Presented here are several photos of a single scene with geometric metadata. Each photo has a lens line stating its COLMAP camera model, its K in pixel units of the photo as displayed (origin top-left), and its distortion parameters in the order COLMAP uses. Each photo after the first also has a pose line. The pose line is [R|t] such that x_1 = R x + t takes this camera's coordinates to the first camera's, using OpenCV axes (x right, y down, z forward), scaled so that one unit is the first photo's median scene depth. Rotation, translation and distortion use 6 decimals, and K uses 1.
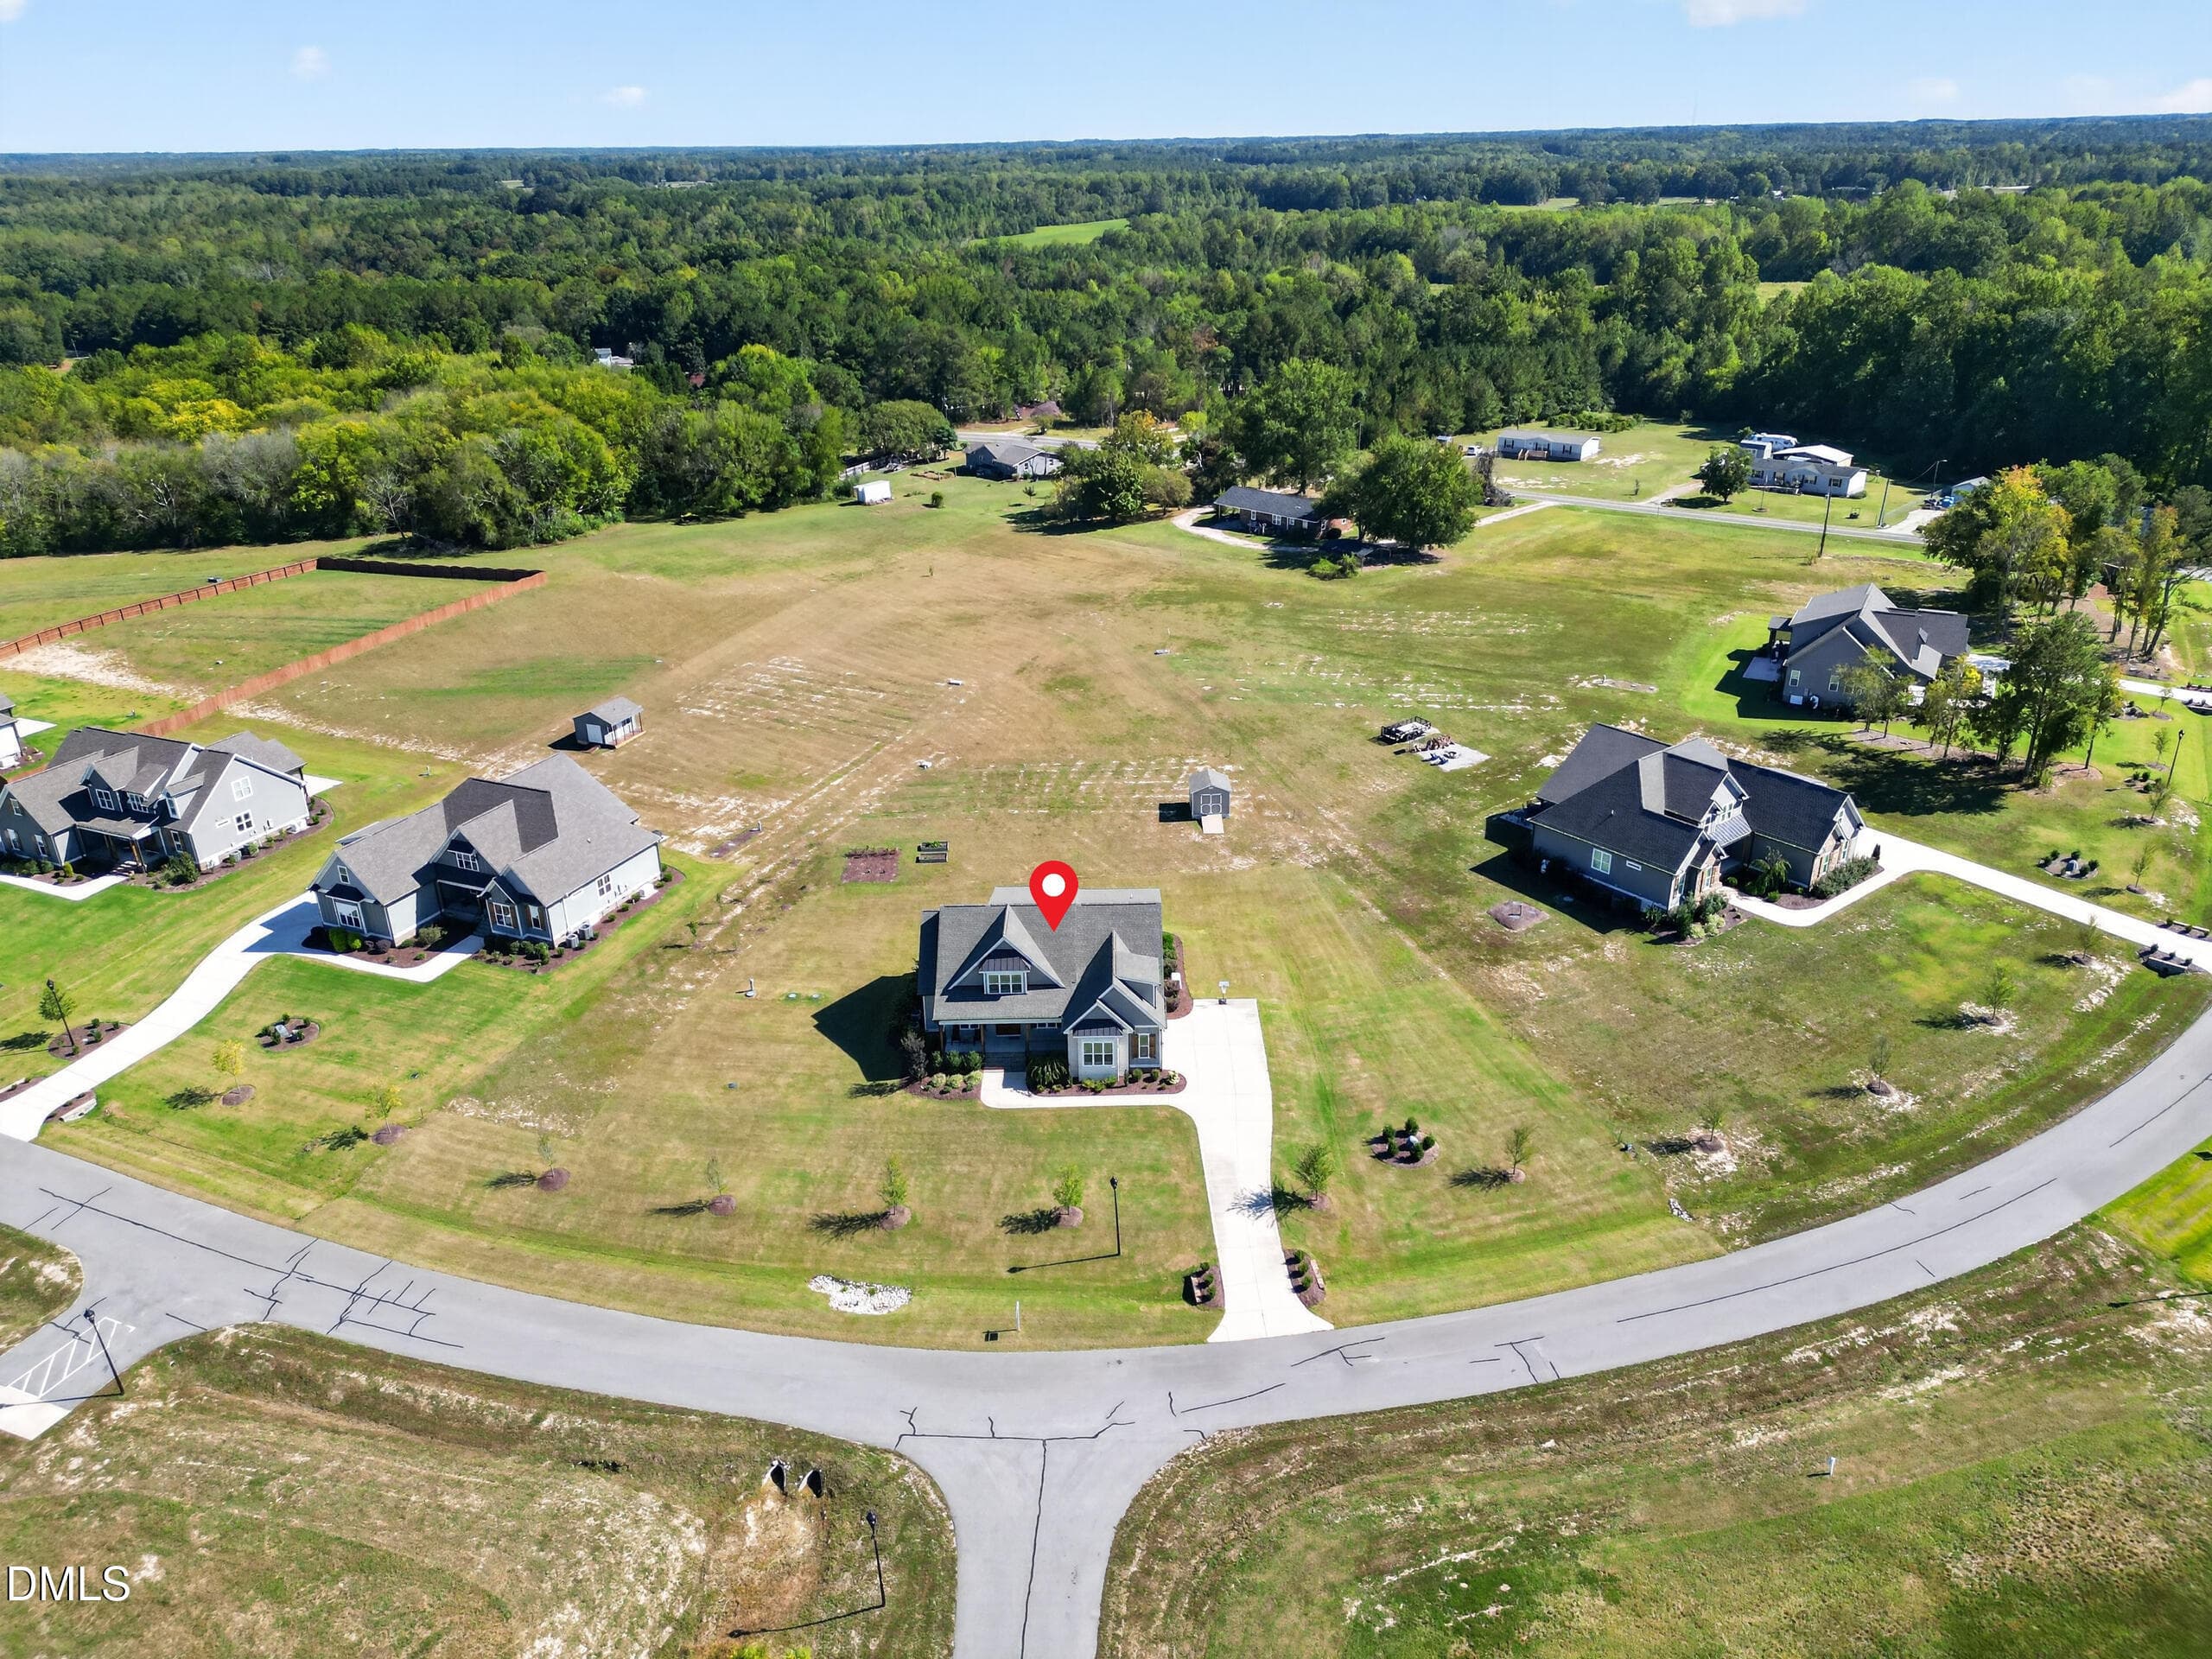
lens RADIAL K [[1540.6, 0, 1103.5], [0, 1540.6, 848.4], [0, 0, 1]] dist [0.074830, -0.068092]
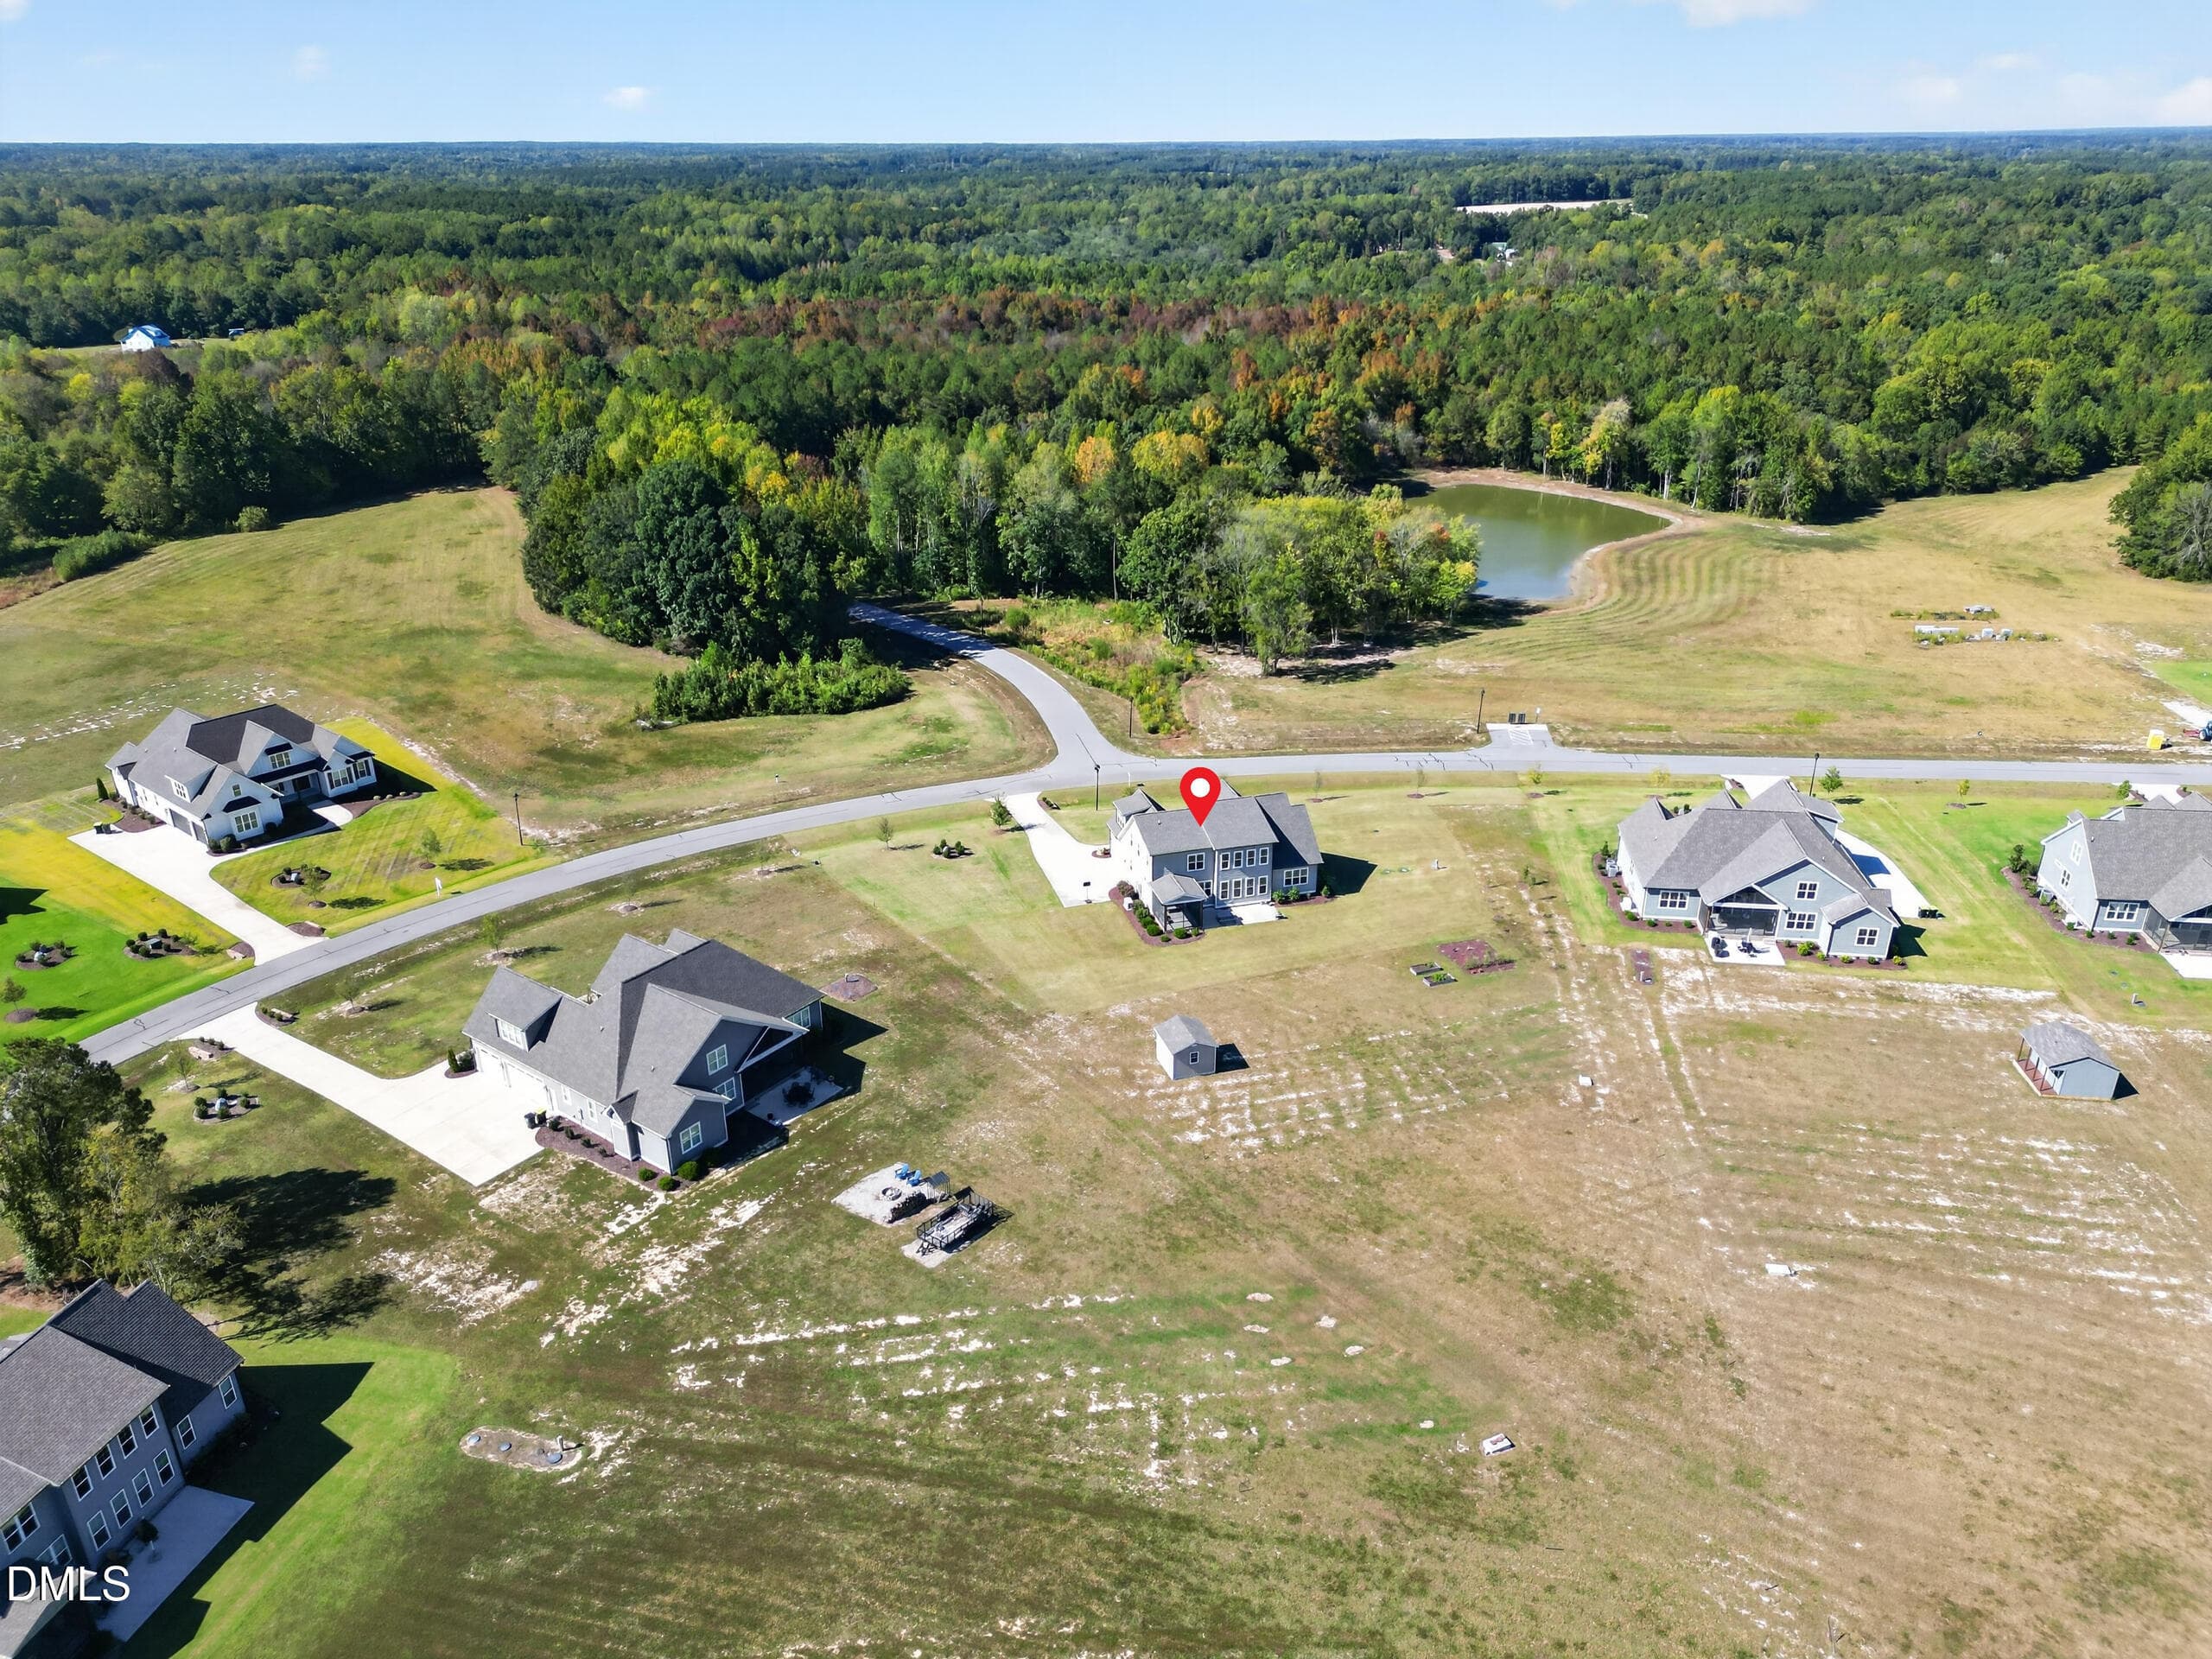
lens RADIAL K [[1540.6, 0, 1116.1], [0, 1540.6, 827.7], [0, 0, 1]] dist [0.074830, -0.068092]
pose [[-0.960556, 0.133173, -0.244127, 0.347447], [-0.094209, 0.670131, 0.736240, -0.858401], [0.261644, 0.730198, -0.631152, 1.695674]]
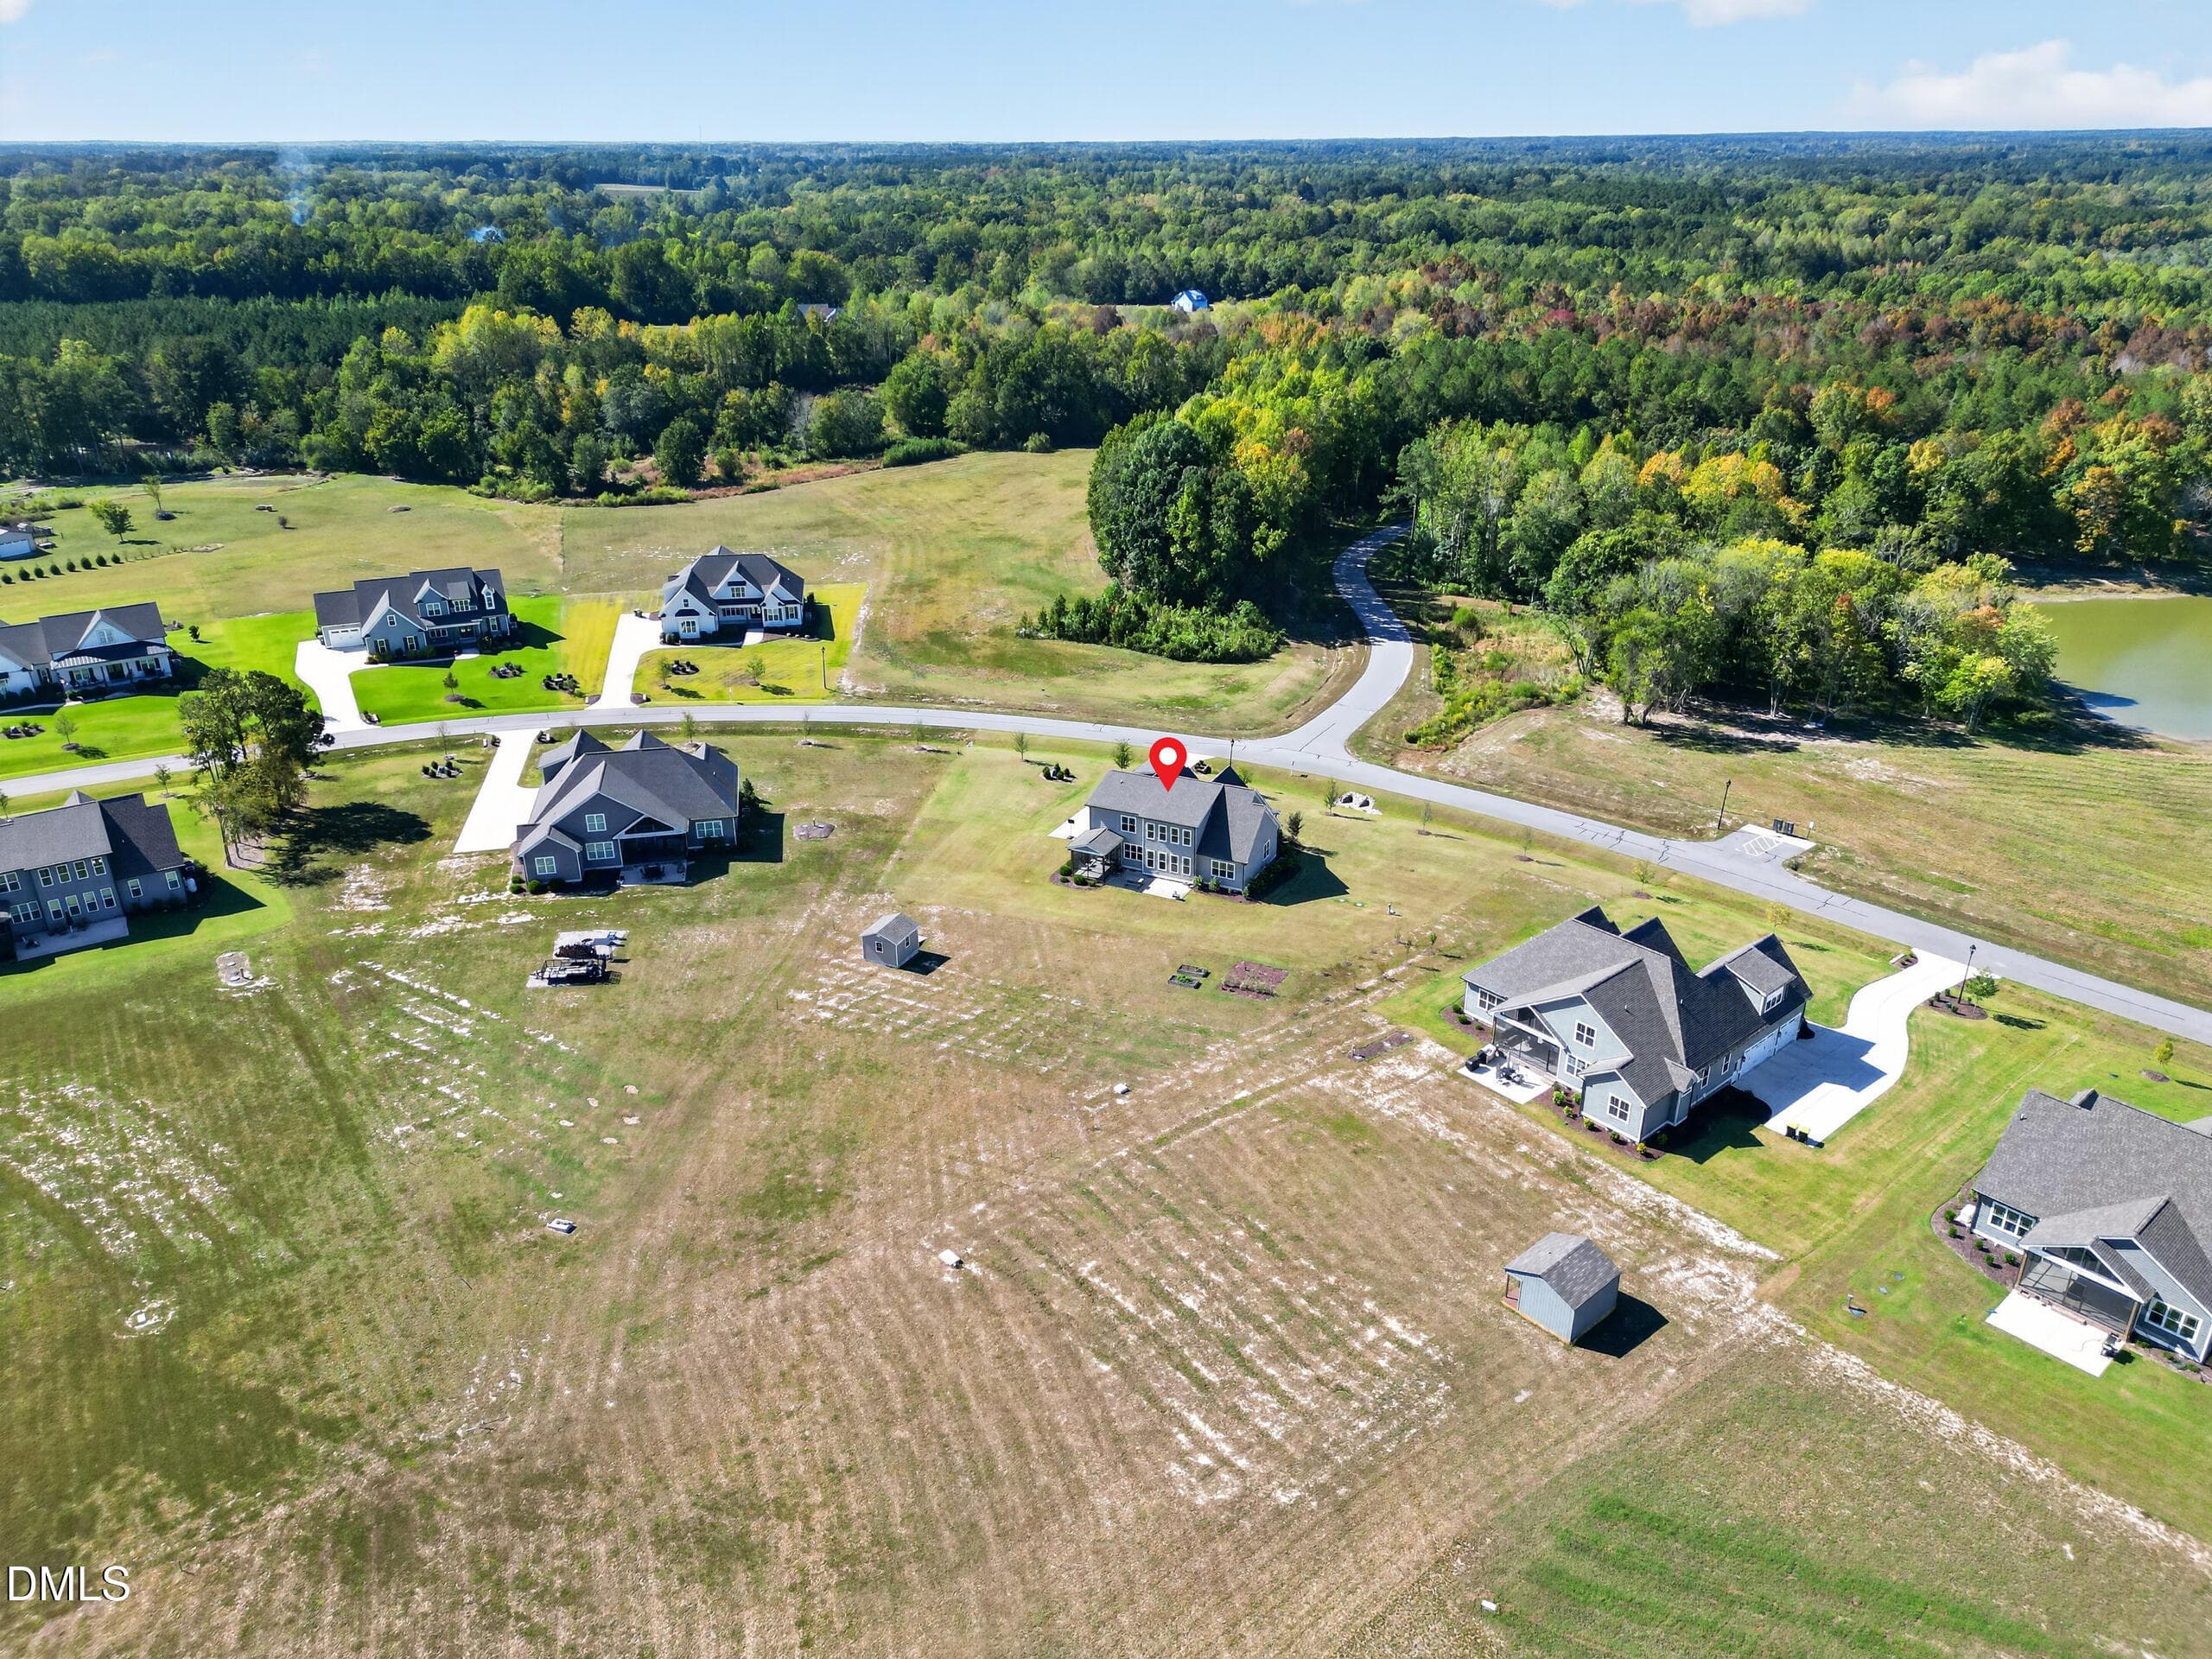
lens RADIAL K [[1540.6, 0, 1107.2], [0, 1540.6, 838.5], [0, 0, 1]] dist [0.074830, -0.068092]
pose [[-0.901051, -0.157683, 0.404033, -0.503536], [0.198484, 0.678375, 0.707398, -0.855622], [-0.385630, 0.717596, -0.579953, 1.725216]]
